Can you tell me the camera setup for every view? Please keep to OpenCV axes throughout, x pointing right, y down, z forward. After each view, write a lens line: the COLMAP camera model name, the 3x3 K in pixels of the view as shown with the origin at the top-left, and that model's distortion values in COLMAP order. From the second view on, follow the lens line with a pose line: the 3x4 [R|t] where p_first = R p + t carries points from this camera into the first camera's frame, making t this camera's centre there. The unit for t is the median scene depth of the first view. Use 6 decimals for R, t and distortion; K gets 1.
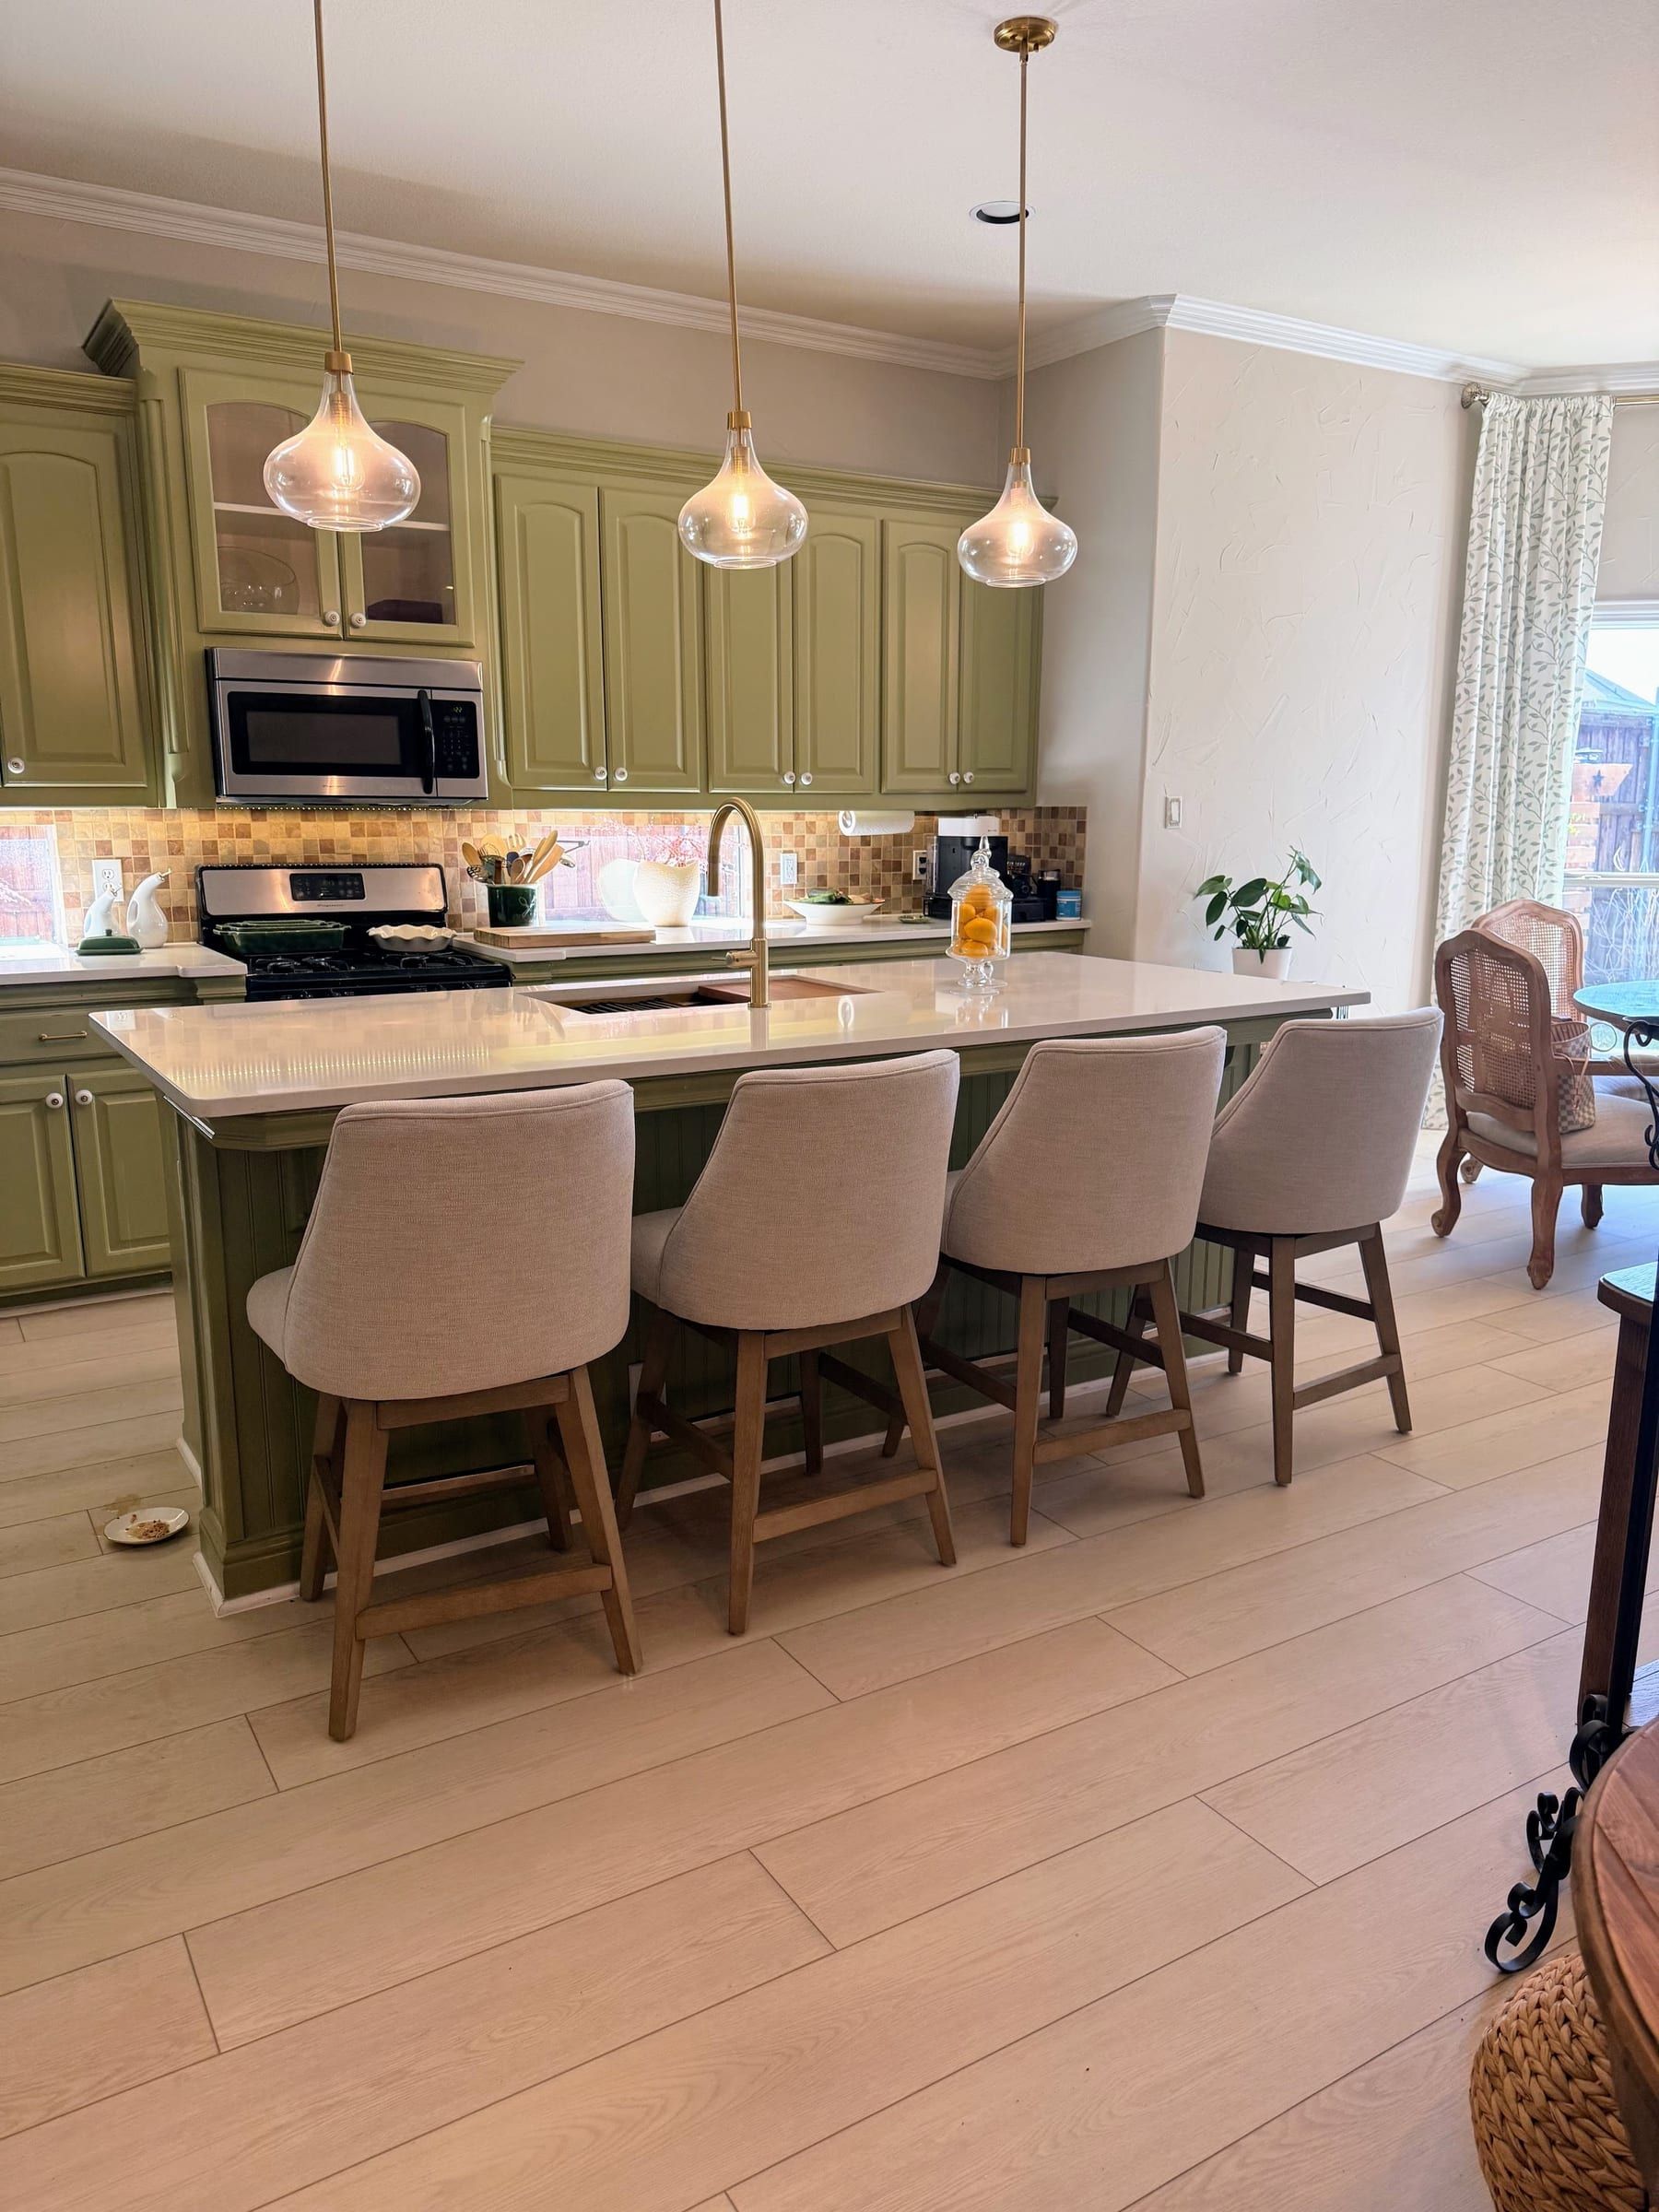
lens RADIAL K [[1564.9, 0, 824.1], [0, 1564.9, 1118.4], [0, 0, 1]] dist [-0.003595, -0.014346]
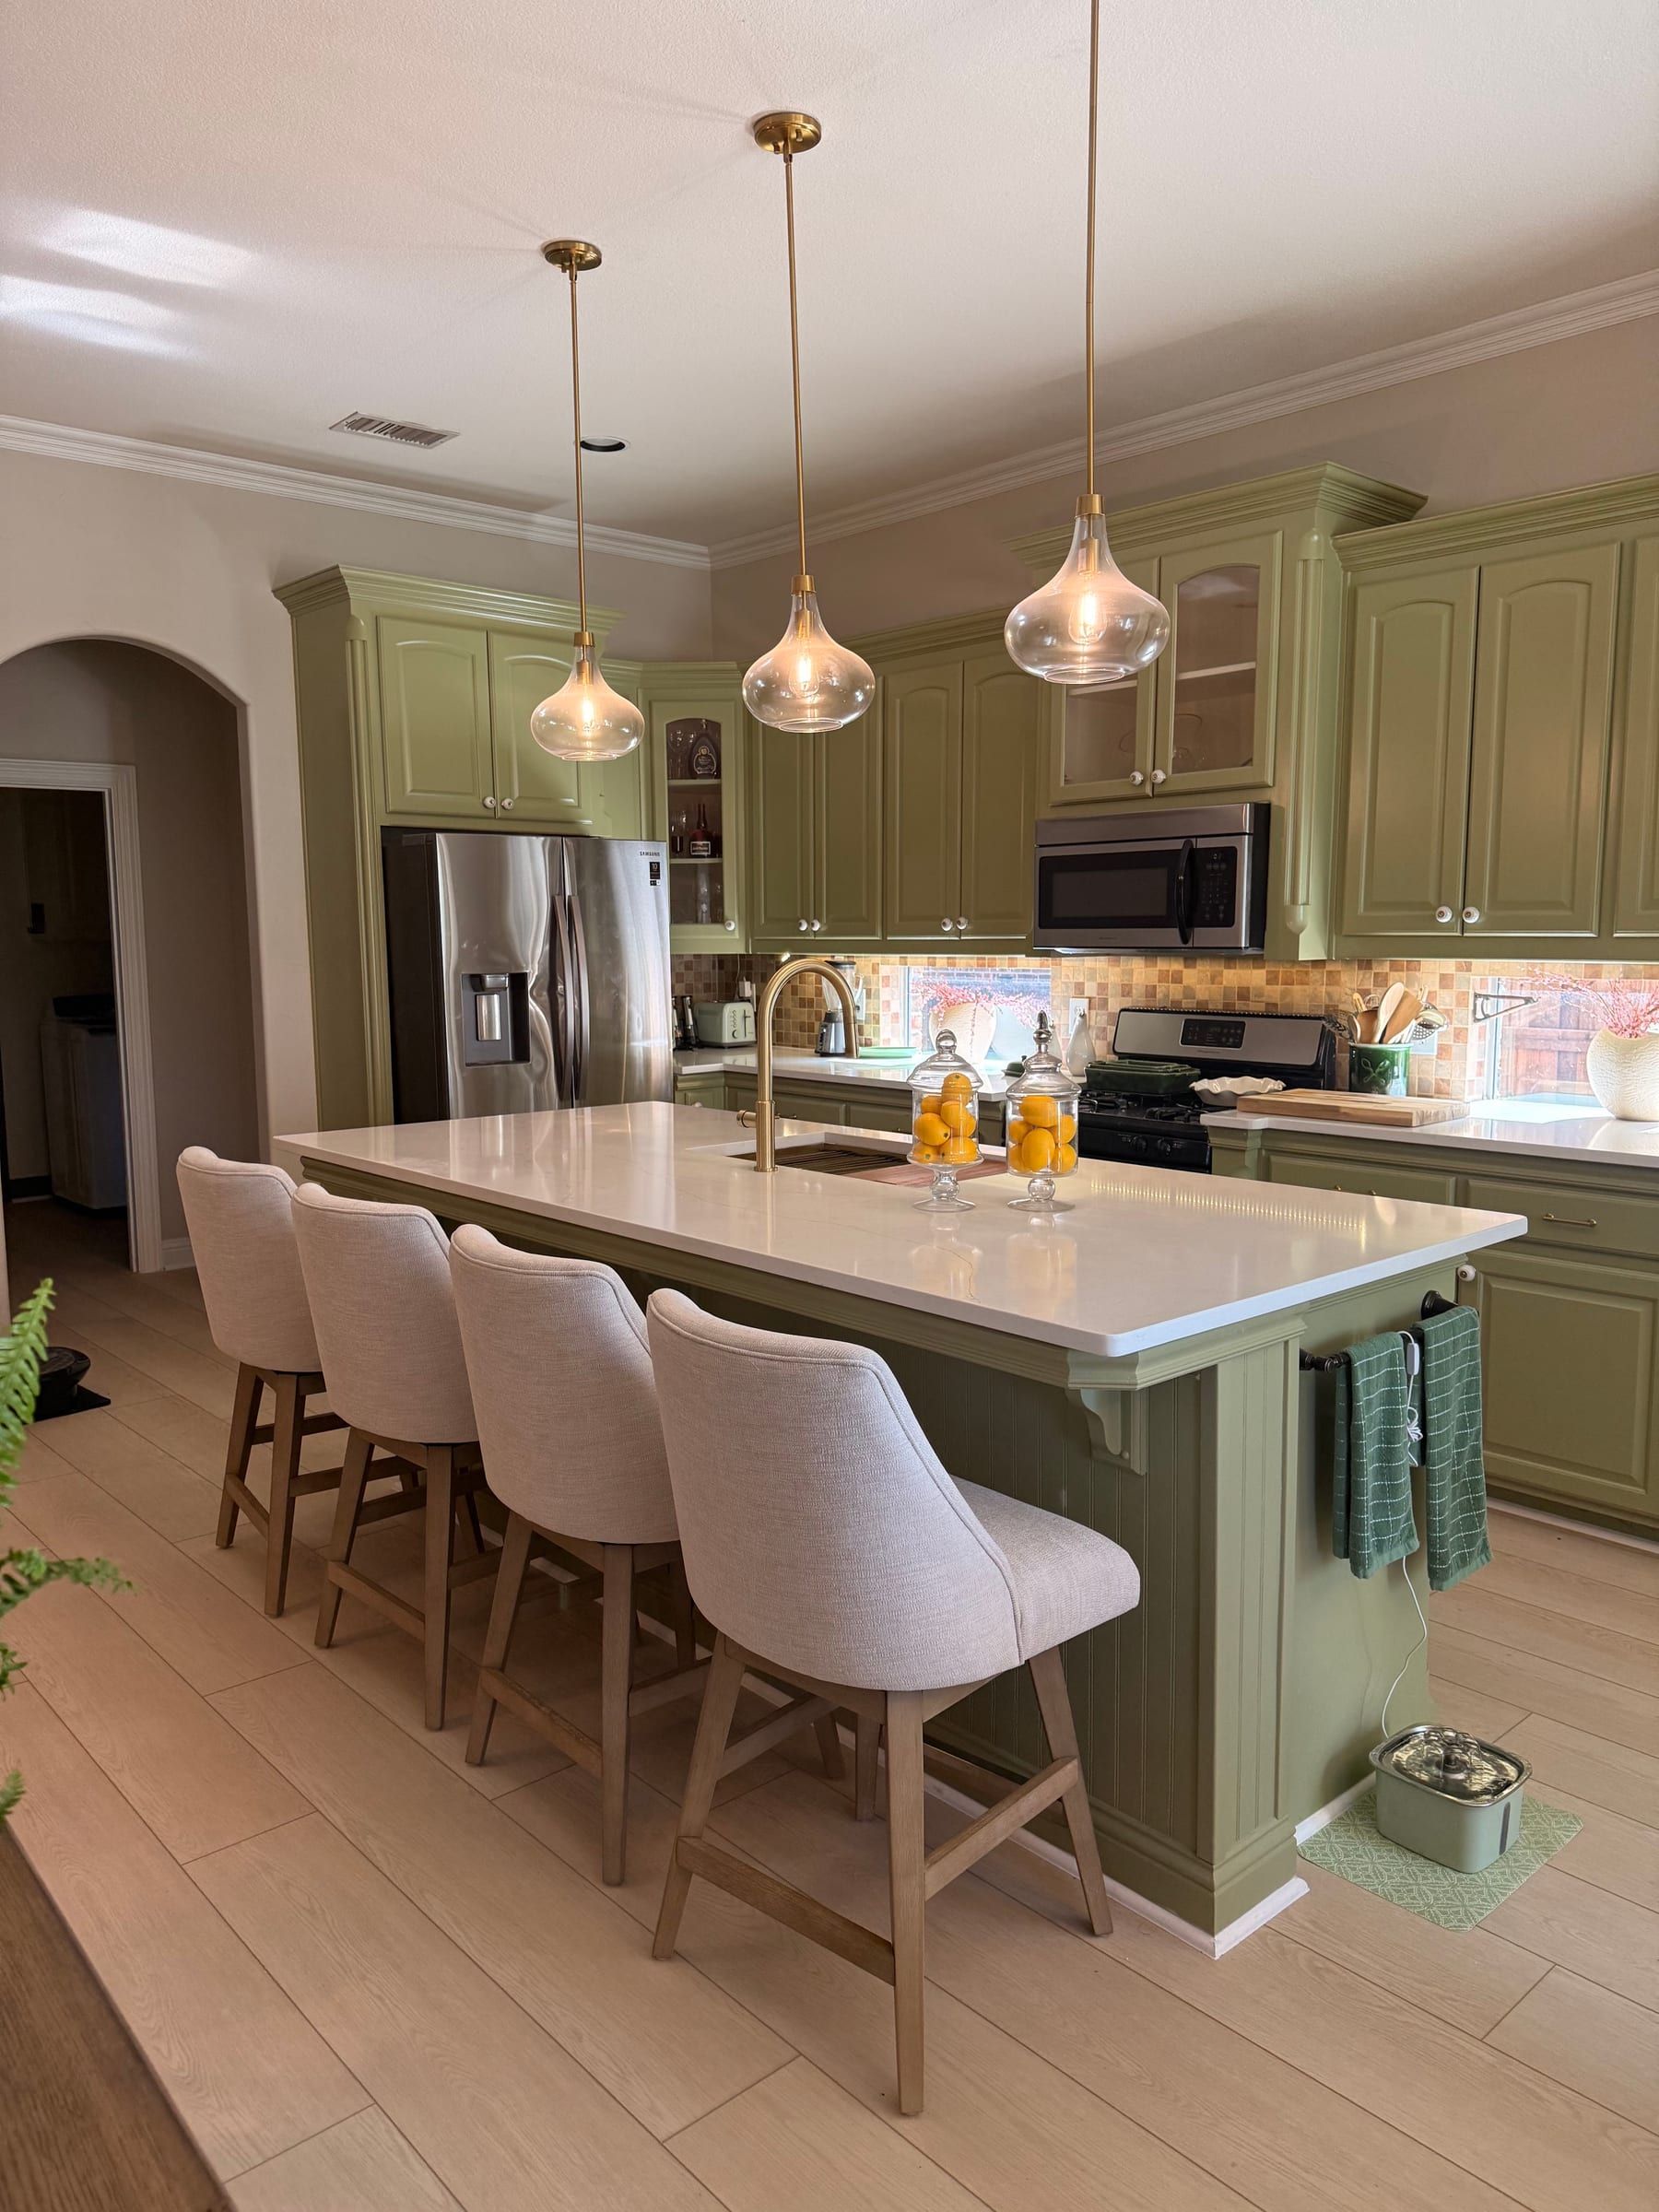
lens RADIAL K [[1564.9, 0, 814.4], [0, 1564.9, 1091.2], [0, 0, 1]] dist [-0.003595, -0.014346]
pose [[0.166475, 0.095684, -0.981392, 0.563262], [-0.178195, 0.981813, 0.065498, -0.119286], [0.969811, 0.163976, 0.180498, 0.522199]]
